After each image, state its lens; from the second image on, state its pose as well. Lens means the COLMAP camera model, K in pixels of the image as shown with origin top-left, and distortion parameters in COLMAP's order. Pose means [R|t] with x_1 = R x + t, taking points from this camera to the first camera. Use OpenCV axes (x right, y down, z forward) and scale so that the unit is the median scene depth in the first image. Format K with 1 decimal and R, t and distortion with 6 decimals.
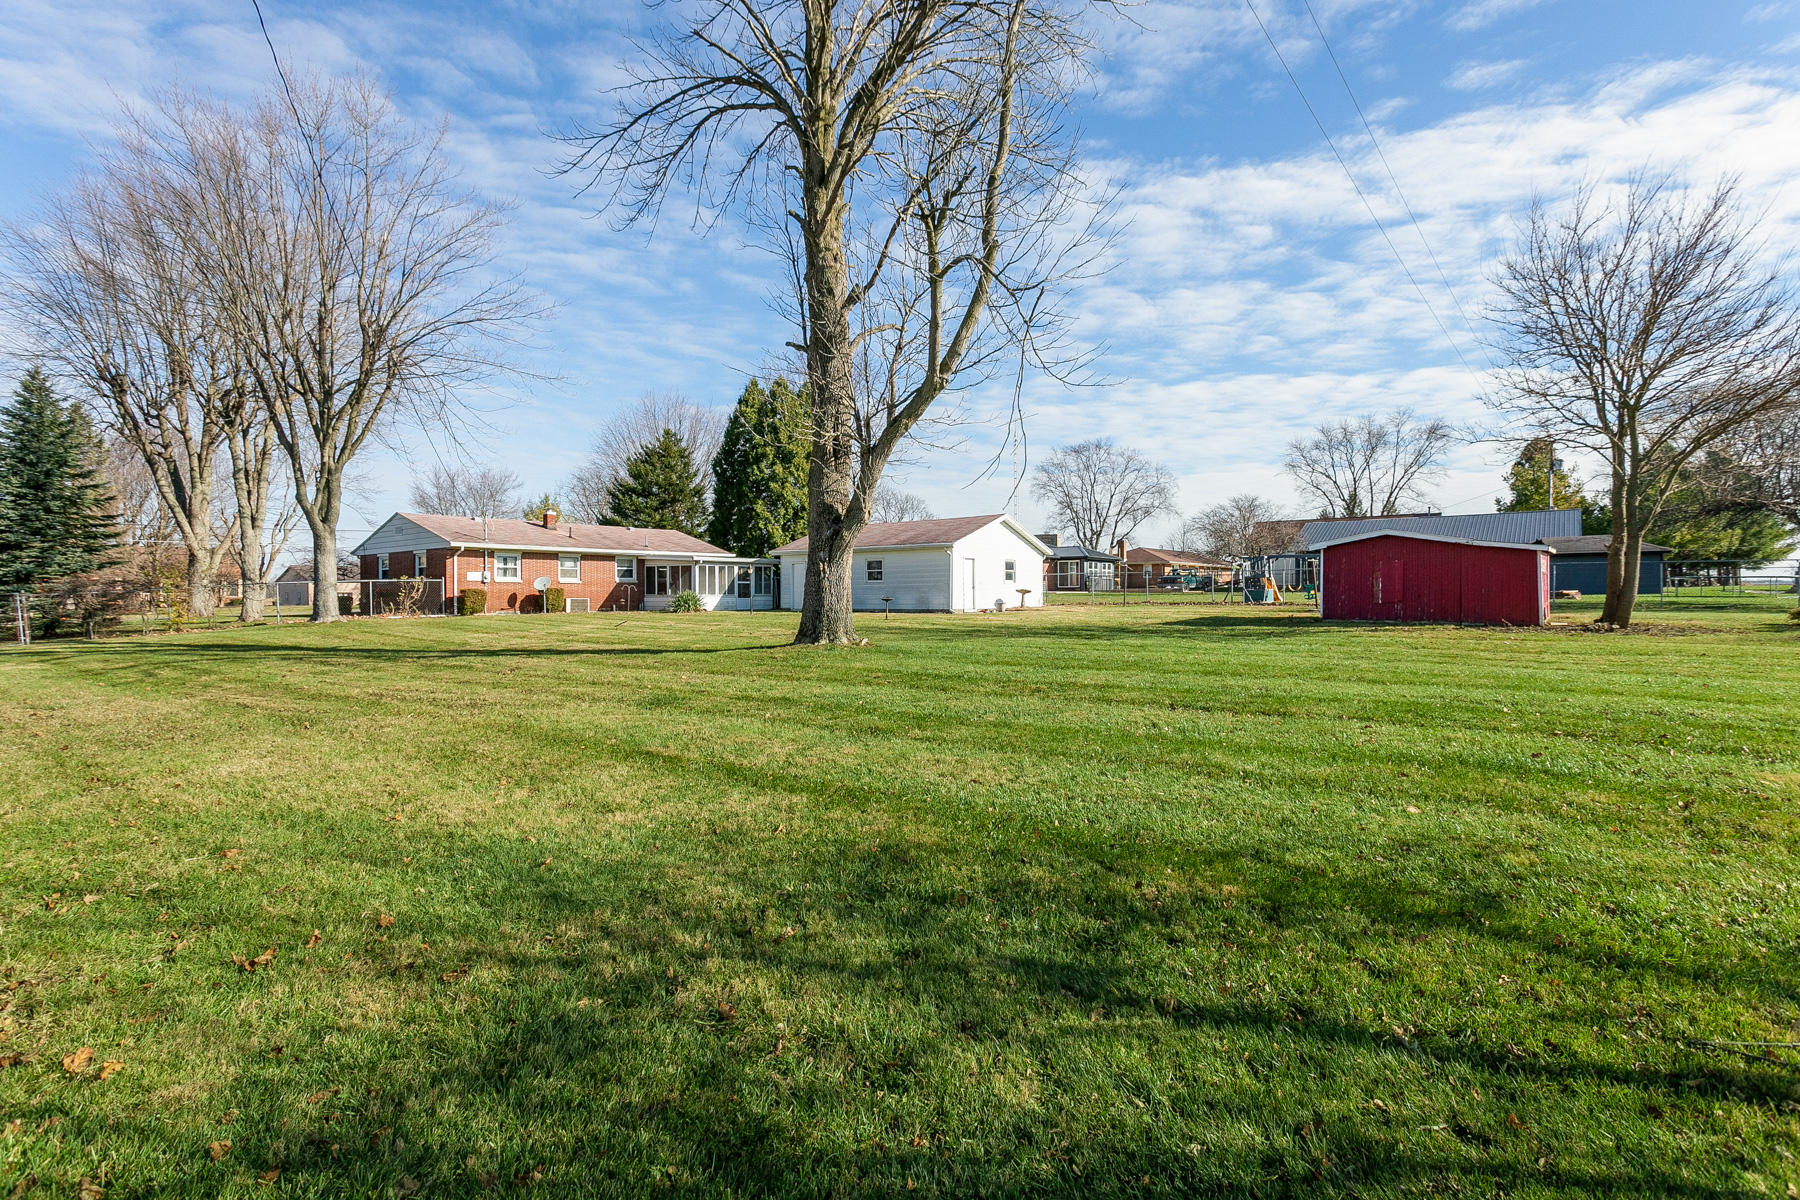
lens RADIAL K [[644.7, 0, 900.0], [0, 644.7, 600.0], [0, 0, 1]] dist [-0.000121, -0.000003]
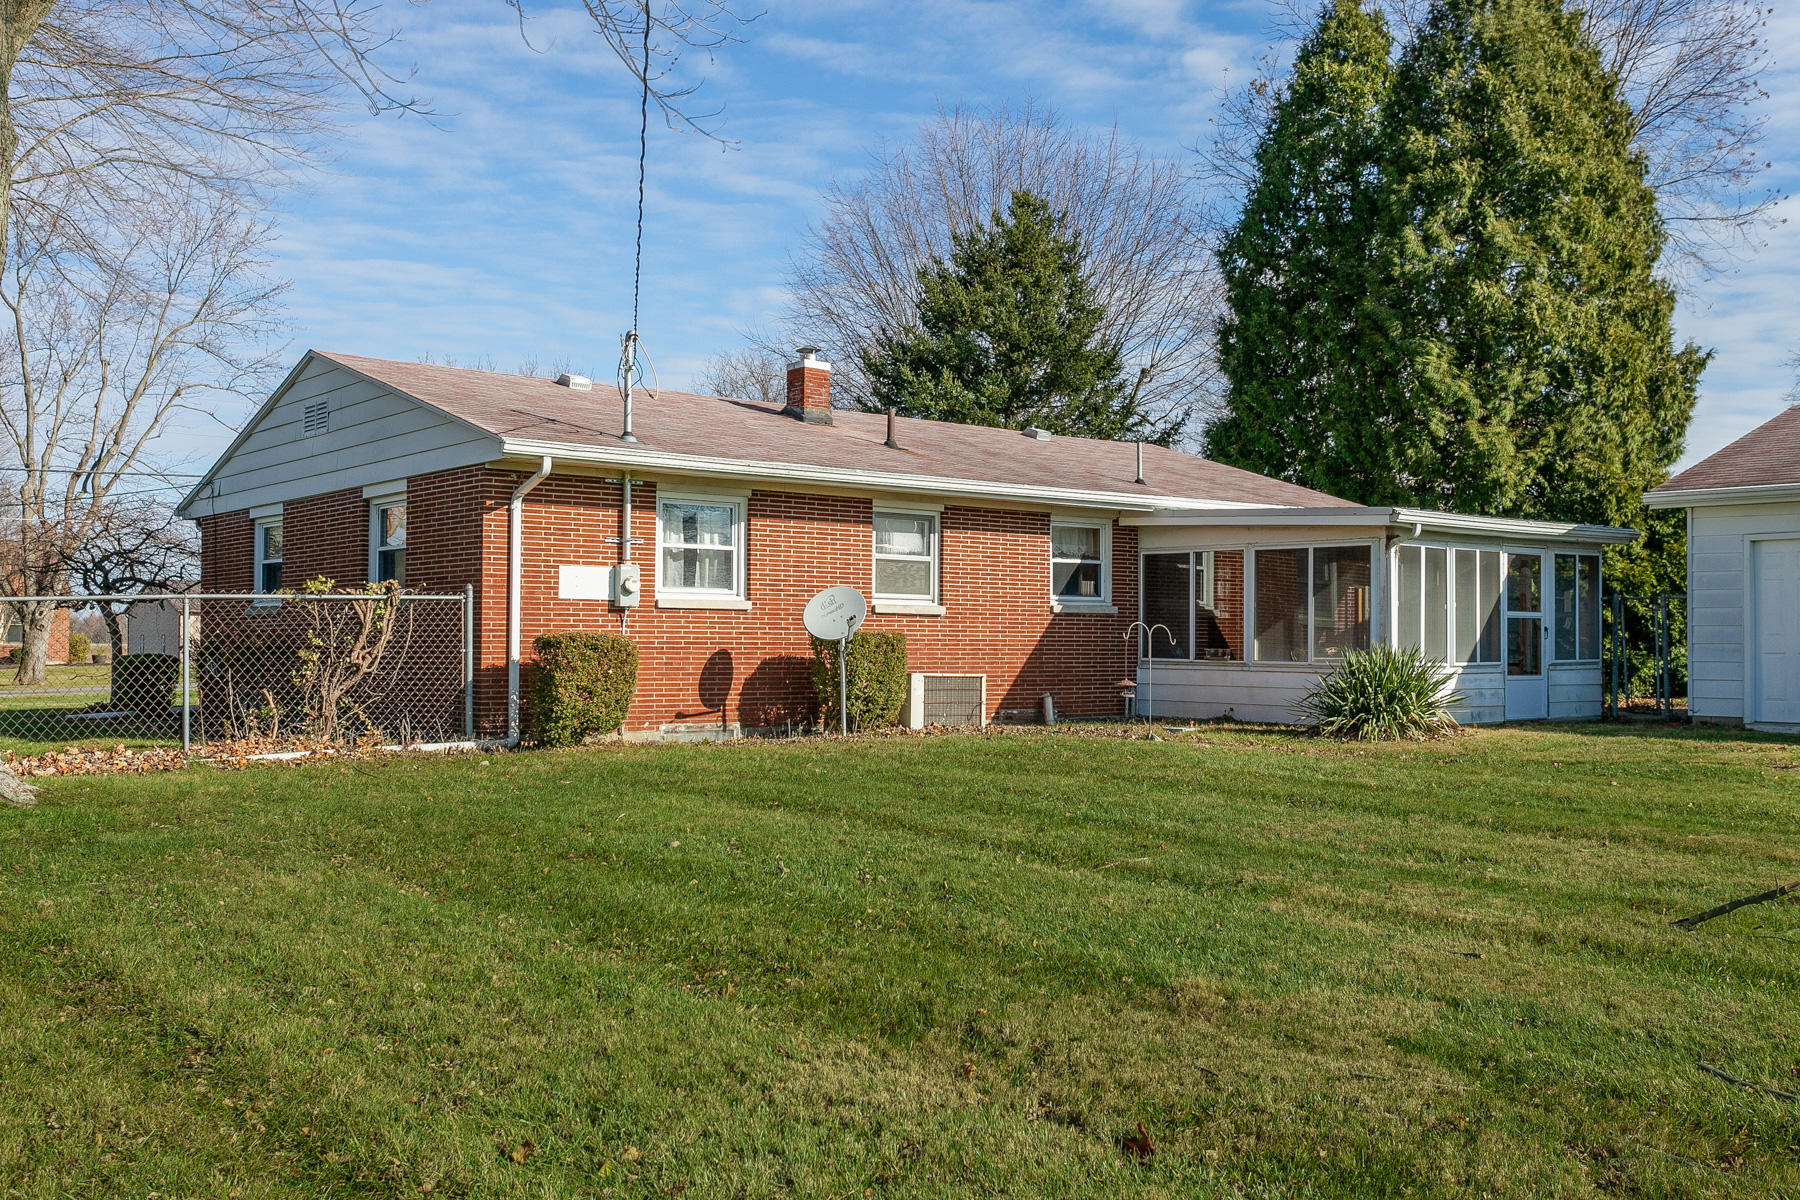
lens RADIAL K [[982.2, 0, 900.0], [0, 982.2, 600.0], [0, 0, 1]] dist [-0.004059, -0.000530]
pose [[0.987808, 0.001064, -0.155671, -0.464016], [-0.008907, 0.998725, -0.049689, -0.012424], [0.155419, 0.050470, 0.986558, 0.624520]]
